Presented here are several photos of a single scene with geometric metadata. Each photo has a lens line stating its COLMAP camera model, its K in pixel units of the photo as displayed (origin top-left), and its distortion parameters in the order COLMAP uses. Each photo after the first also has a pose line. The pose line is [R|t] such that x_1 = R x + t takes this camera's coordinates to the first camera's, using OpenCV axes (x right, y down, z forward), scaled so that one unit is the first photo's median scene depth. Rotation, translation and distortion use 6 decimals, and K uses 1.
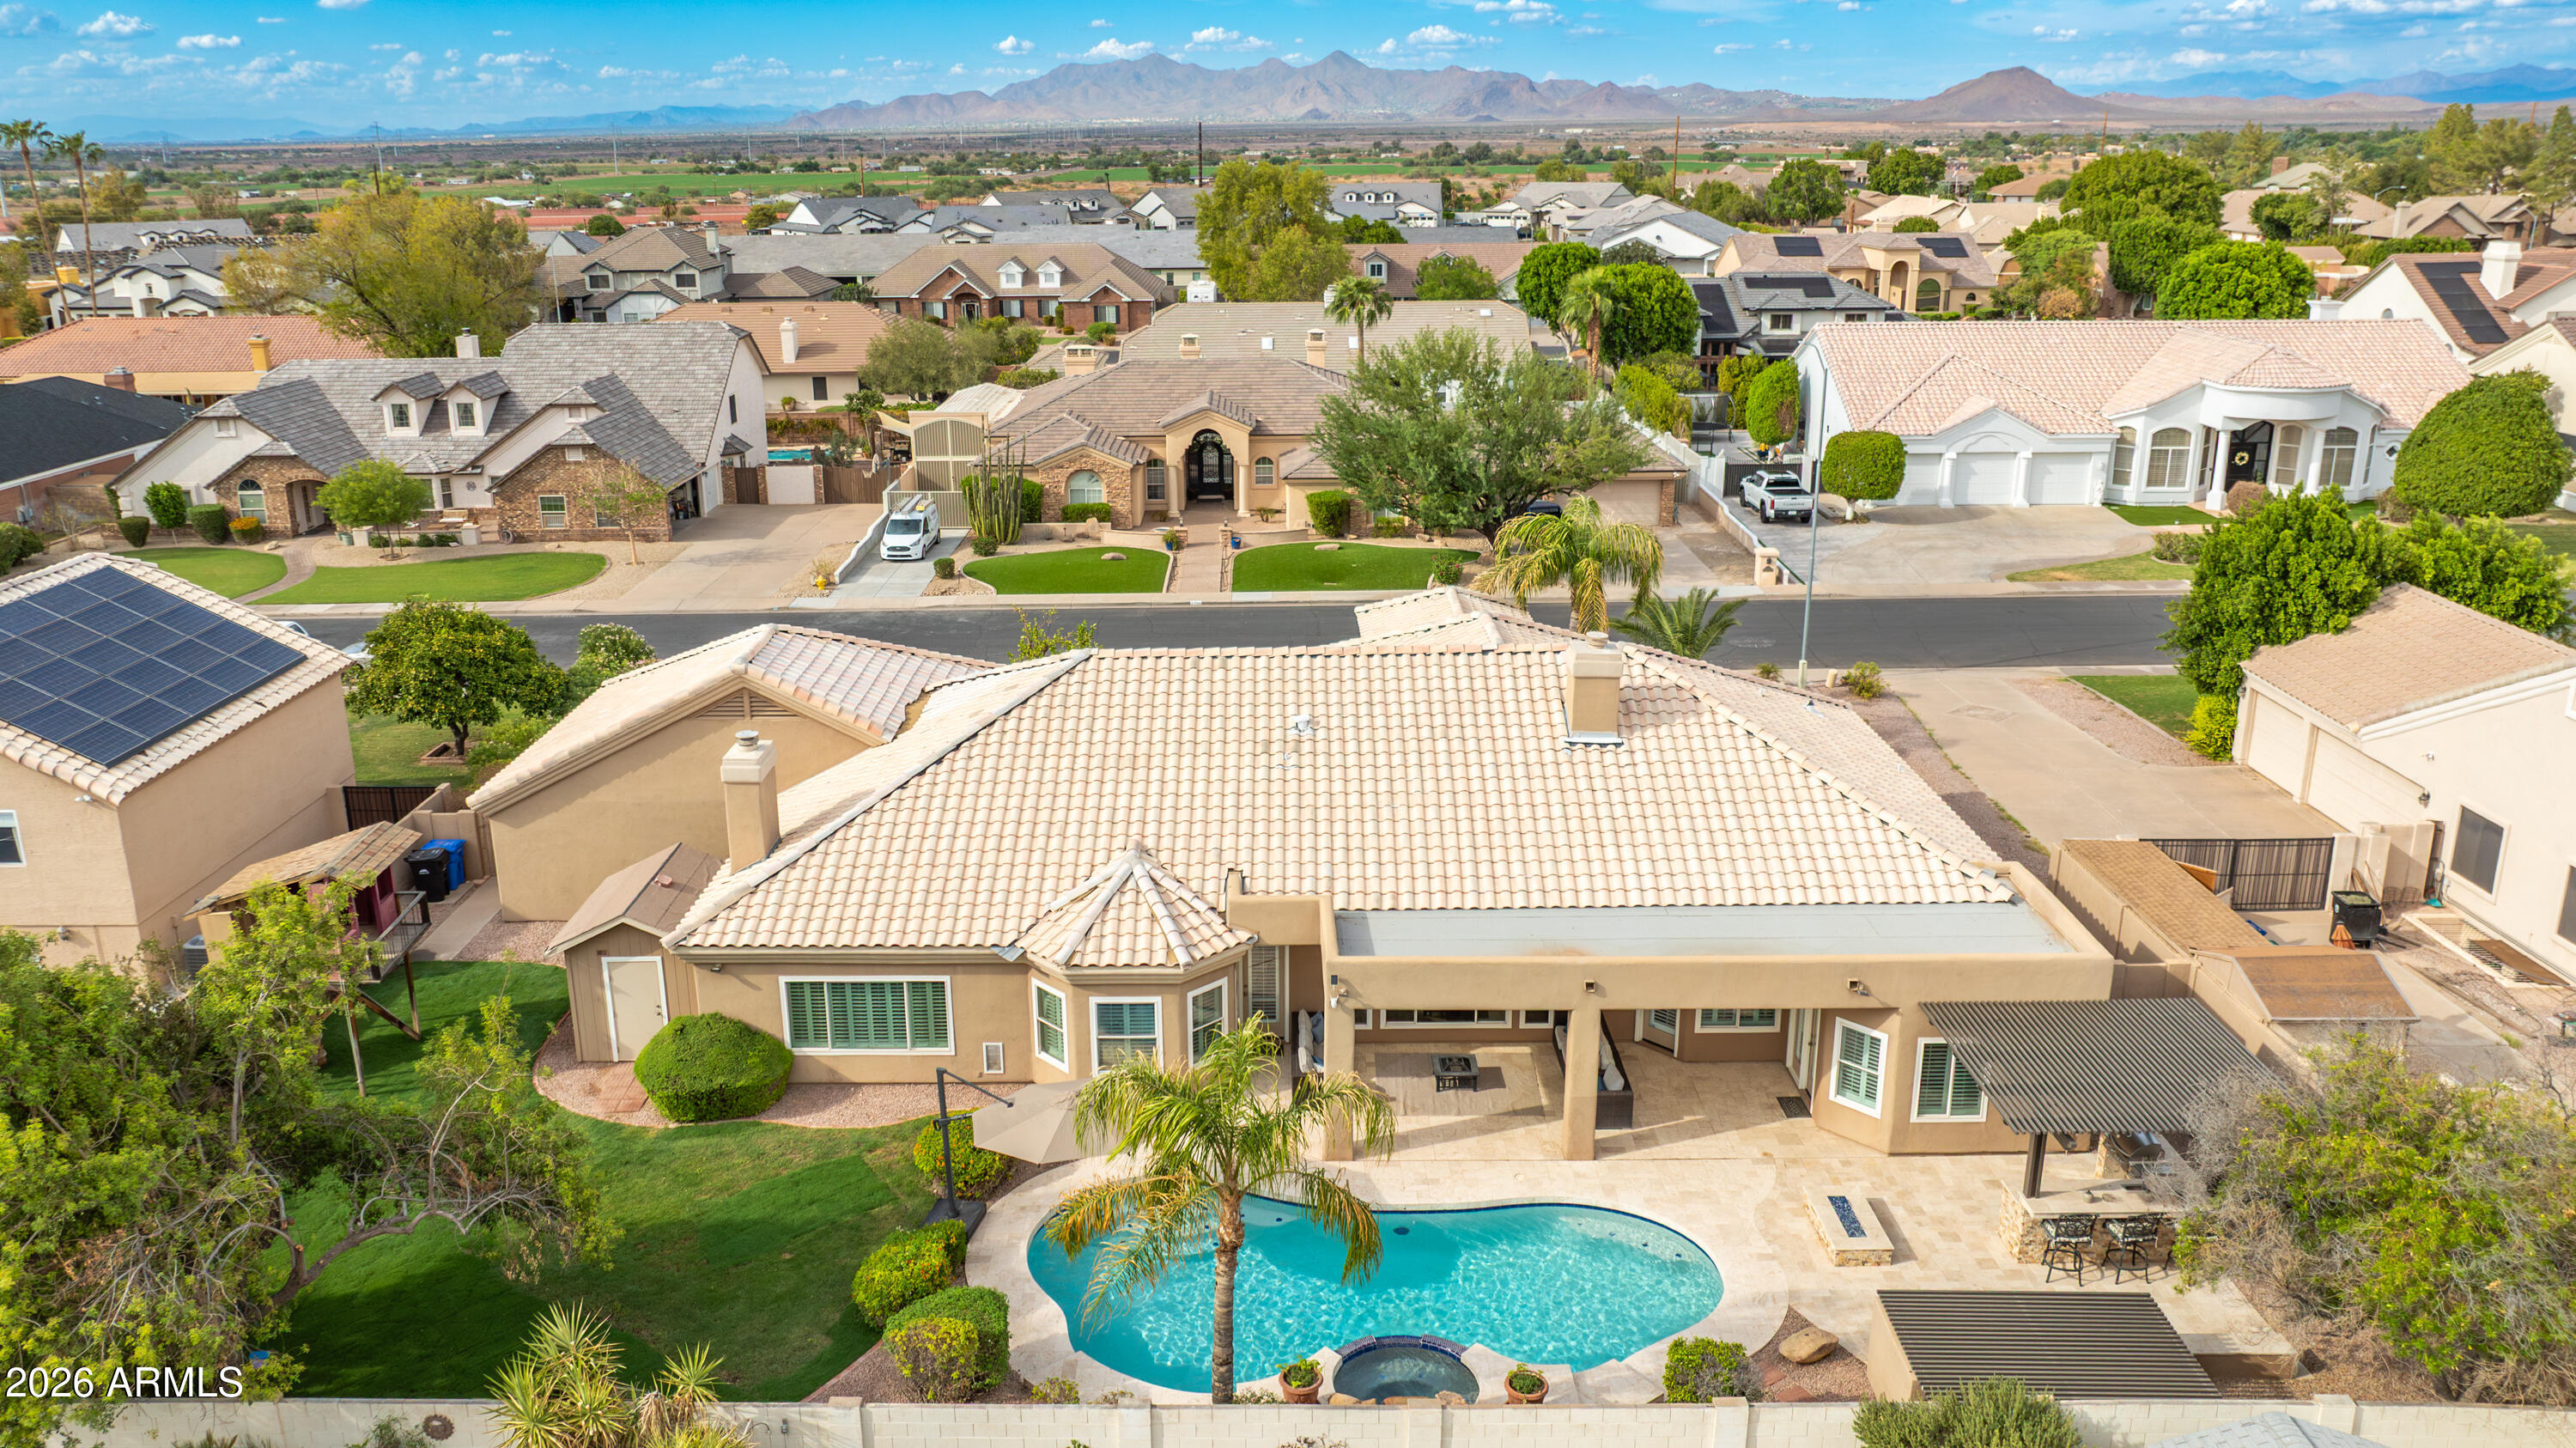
lens RADIAL K [[1901.4, 0, 1233.3], [0, 1901.4, 707.8], [0, 0, 1]] dist [-0.020110, 0.007307]
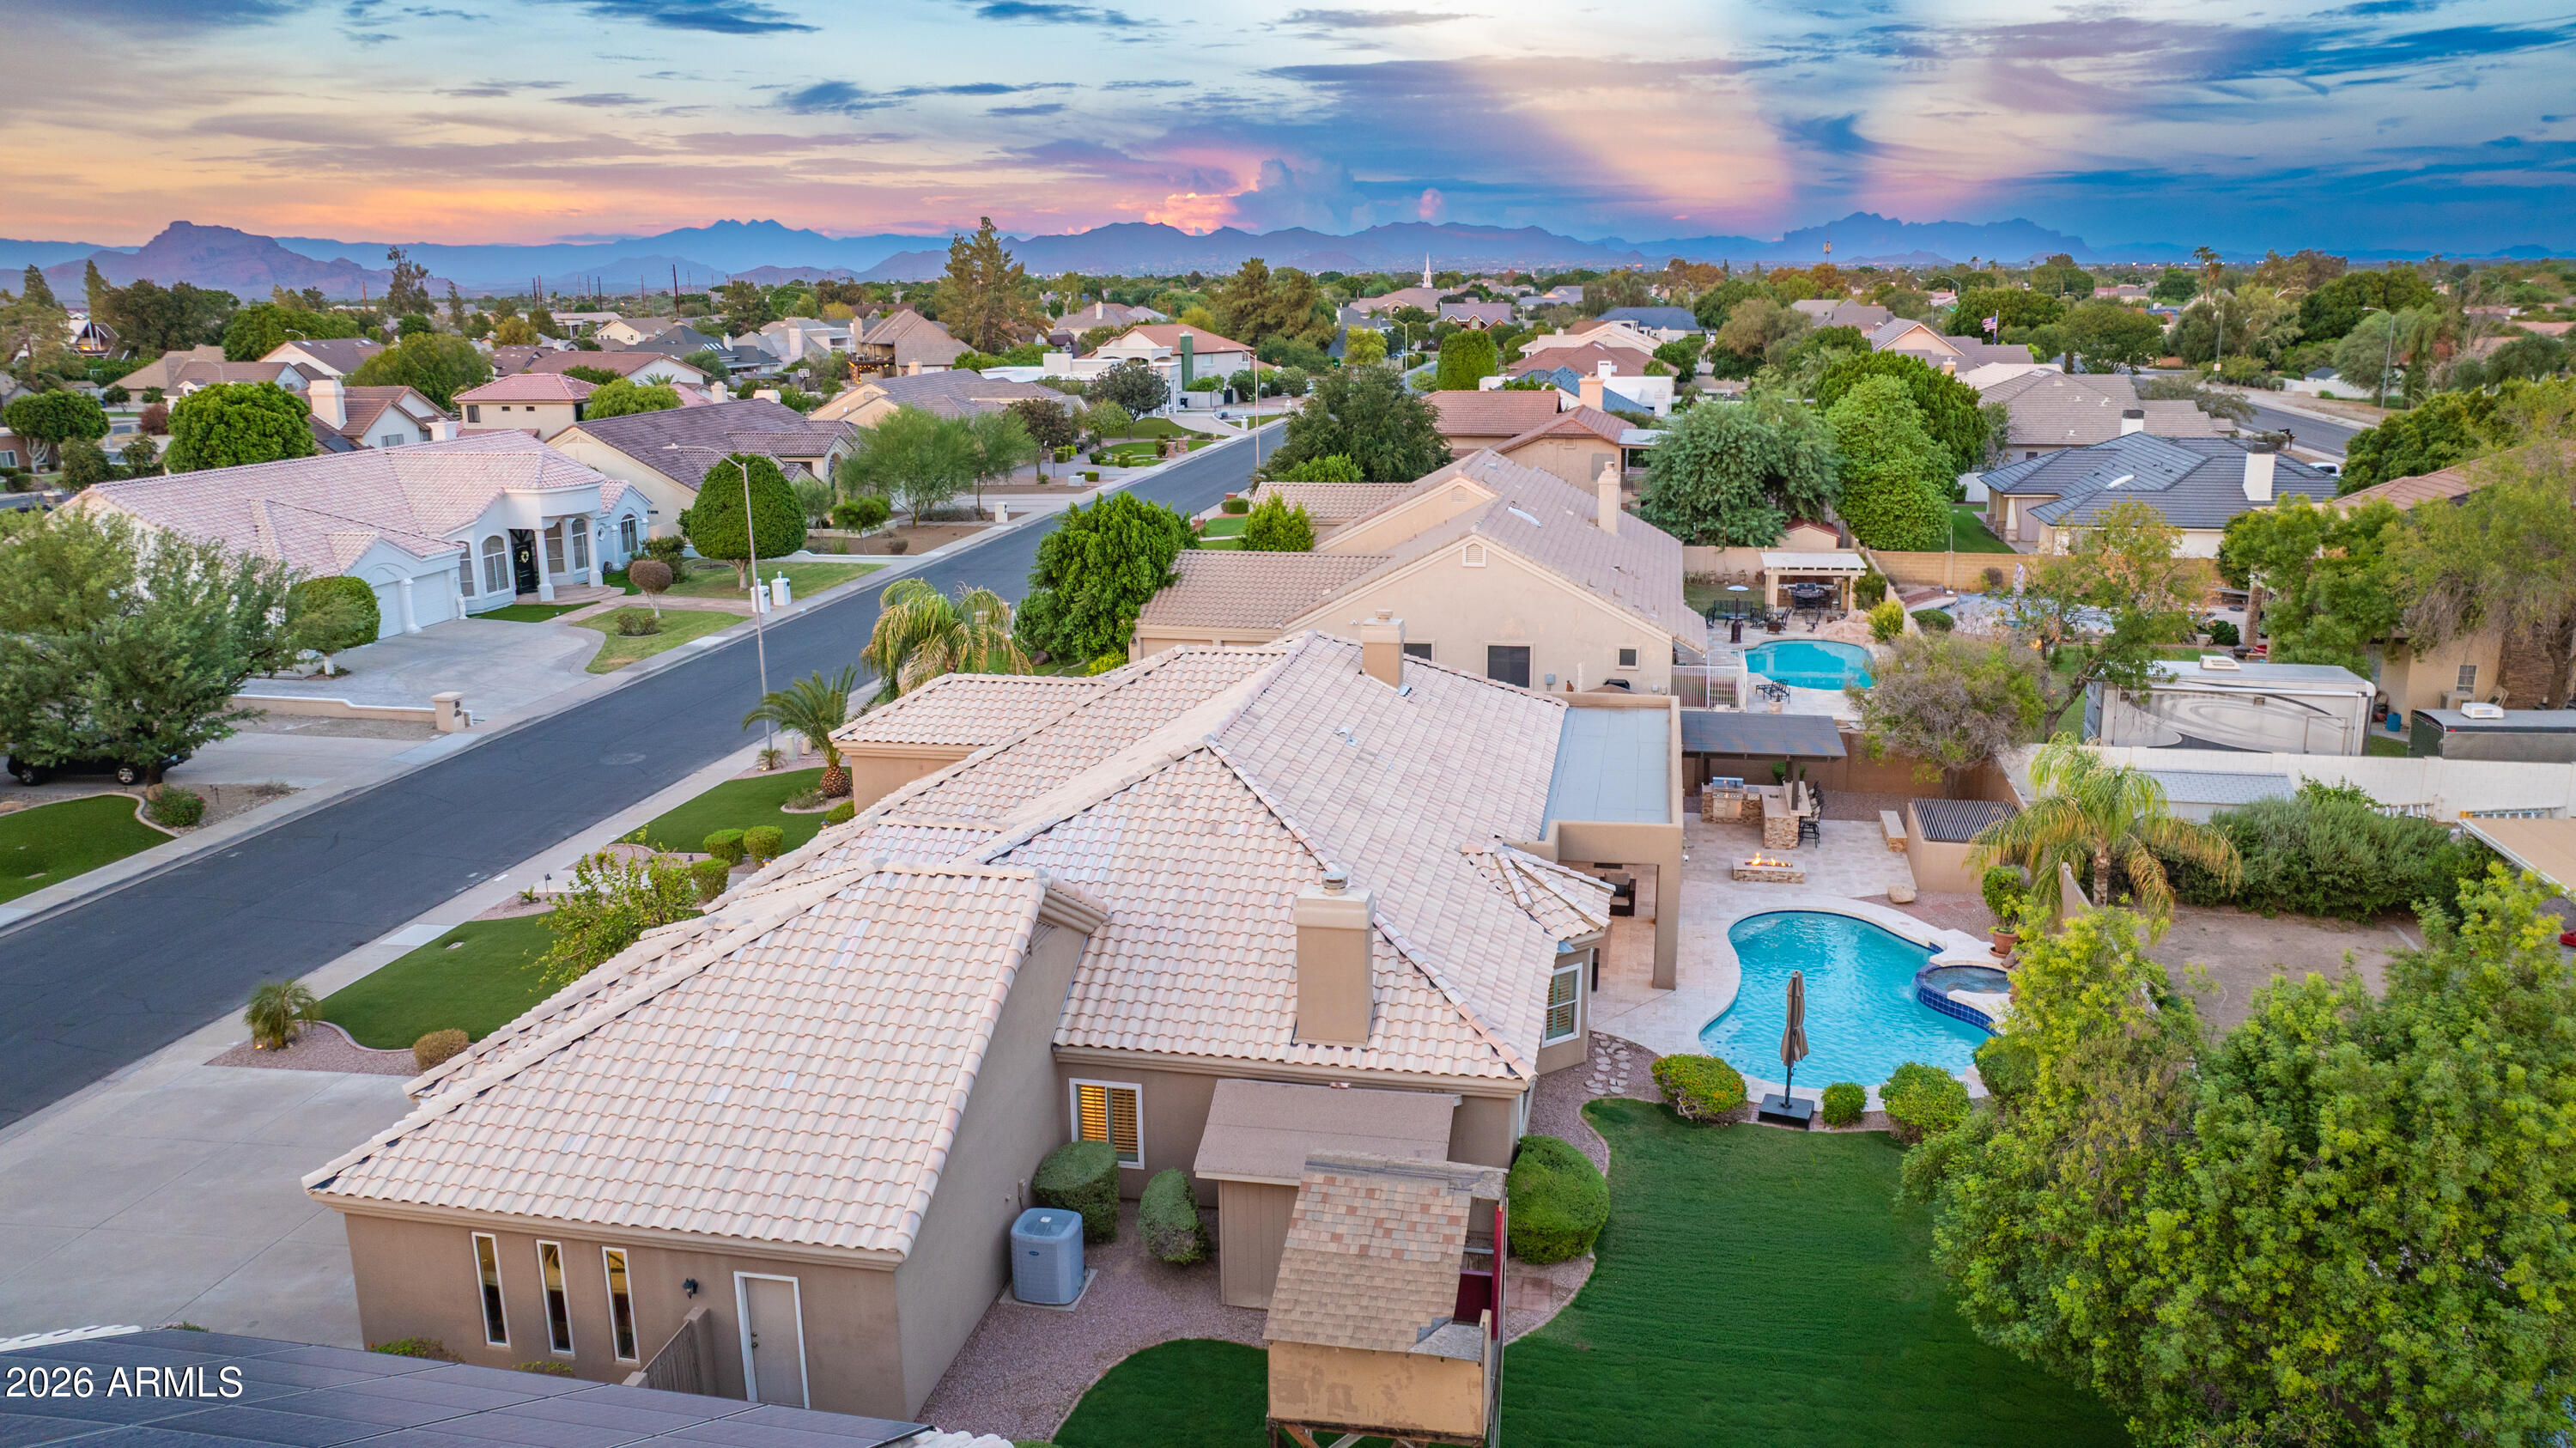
lens RADIAL K [[1810.4, 0, 1288.0], [0, 1810.4, 724.0], [0, 0, 1]] dist [-0.022902, -0.003745]
pose [[0.178402, -0.223290, 0.958287, -0.442743], [0.293604, 0.941623, 0.164747, -0.082377], [-0.939132, 0.251966, 0.233547, 0.351491]]
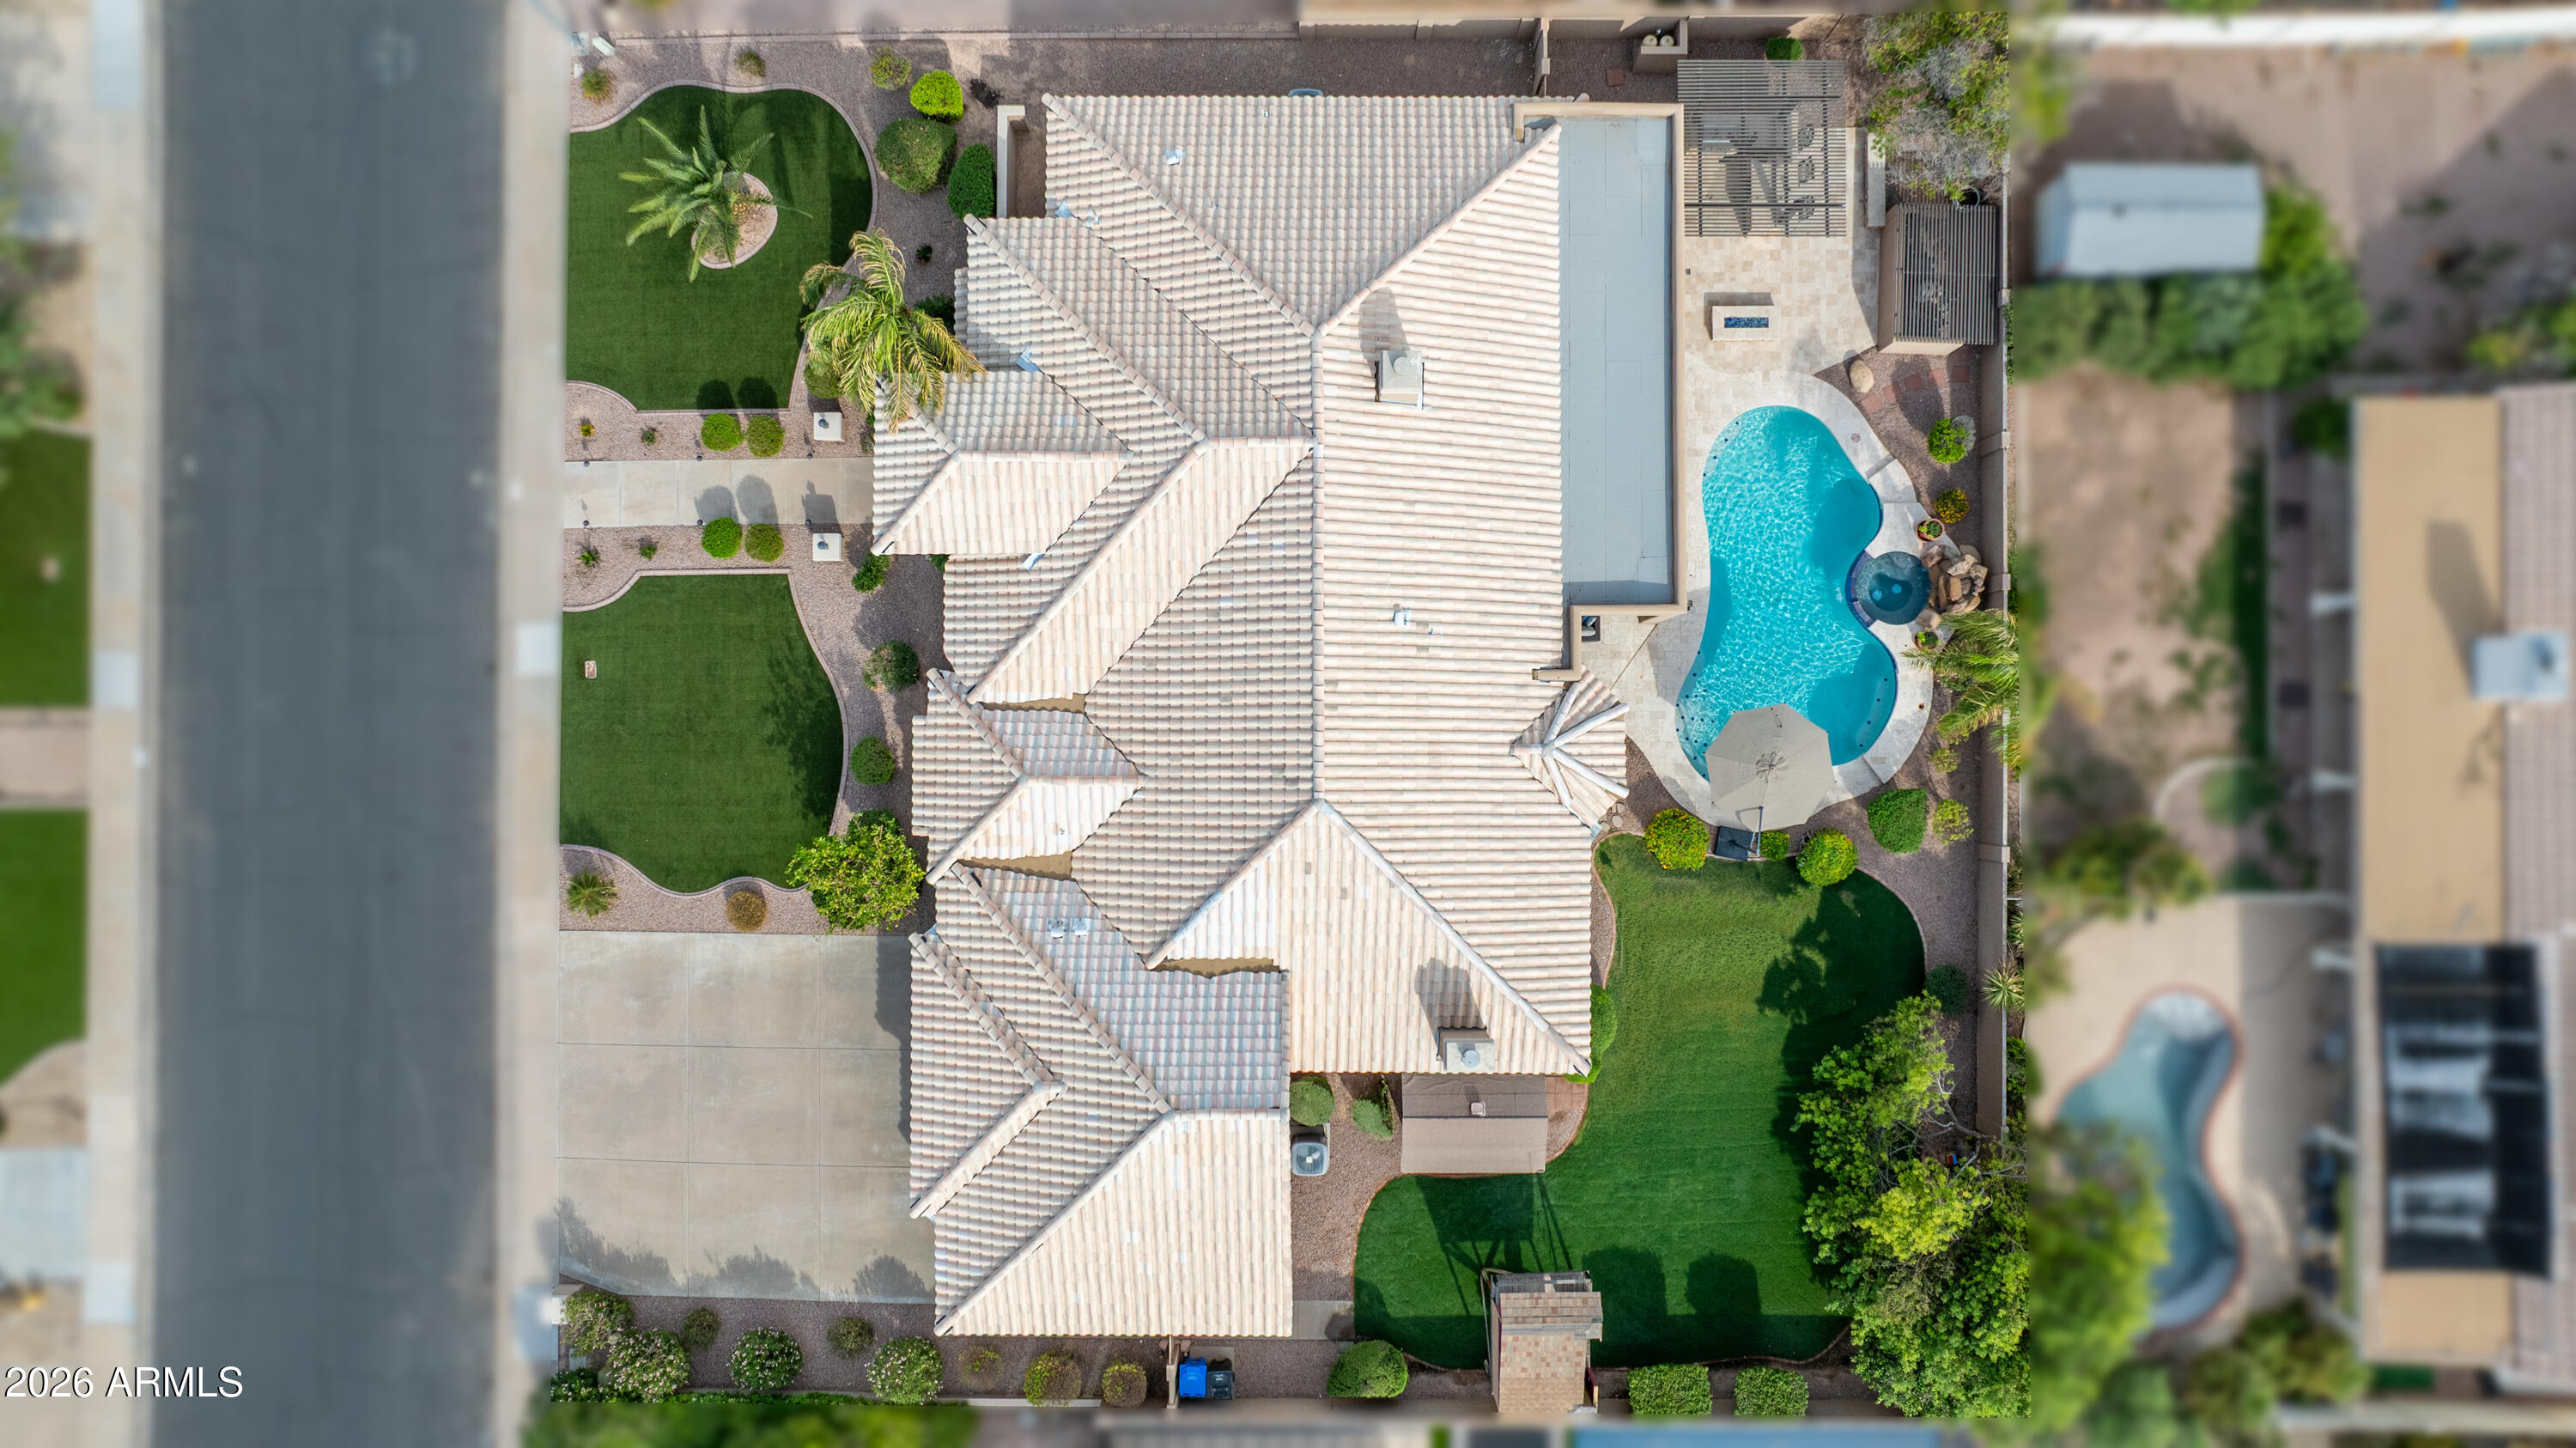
lens RADIAL K [[1795.7, 0, 1283.9], [0, 1795.7, 763.1], [0, 0, 1]] dist [-0.009241, -0.001188]
pose [[-0.023505, -0.999214, 0.031934, -0.047423], [0.300163, 0.023415, 0.953600, -0.501366], [-0.953598, 0.032000, 0.299377, 0.327493]]
